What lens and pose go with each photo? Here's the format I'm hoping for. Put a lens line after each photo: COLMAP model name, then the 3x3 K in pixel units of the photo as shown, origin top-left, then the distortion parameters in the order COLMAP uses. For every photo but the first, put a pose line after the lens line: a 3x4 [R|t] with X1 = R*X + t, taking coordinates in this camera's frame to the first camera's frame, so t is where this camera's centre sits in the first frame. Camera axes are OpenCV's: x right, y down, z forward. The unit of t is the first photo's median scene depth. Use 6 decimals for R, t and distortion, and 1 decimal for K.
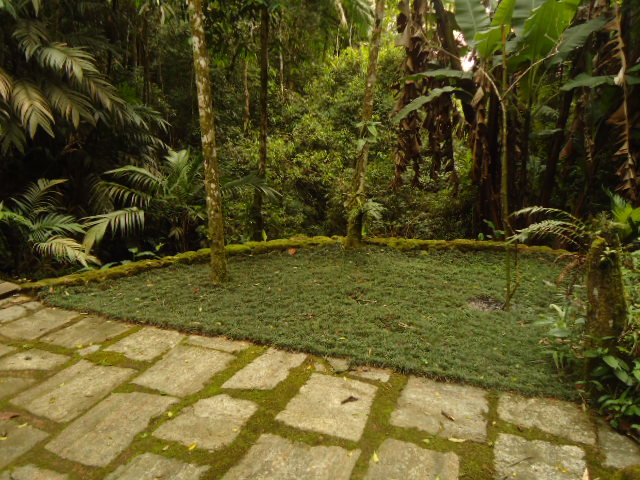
lens RADIAL K [[467.7, 0, 320.0], [0, 467.7, 240.0], [0, 0, 1]] dist [-0.001544, -0.003031]
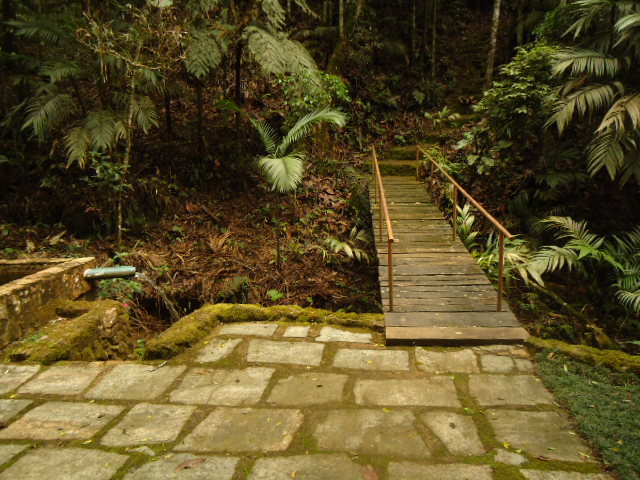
lens RADIAL K [[467.7, 0, 320.0], [0, 467.7, 240.0], [0, 0, 1]] dist [-0.001544, -0.003031]
pose [[0.286401, 0.163903, -0.943986, 0.057050], [-0.216402, 0.970865, 0.102915, -0.094051], [0.933351, 0.174805, 0.313526, 0.343522]]
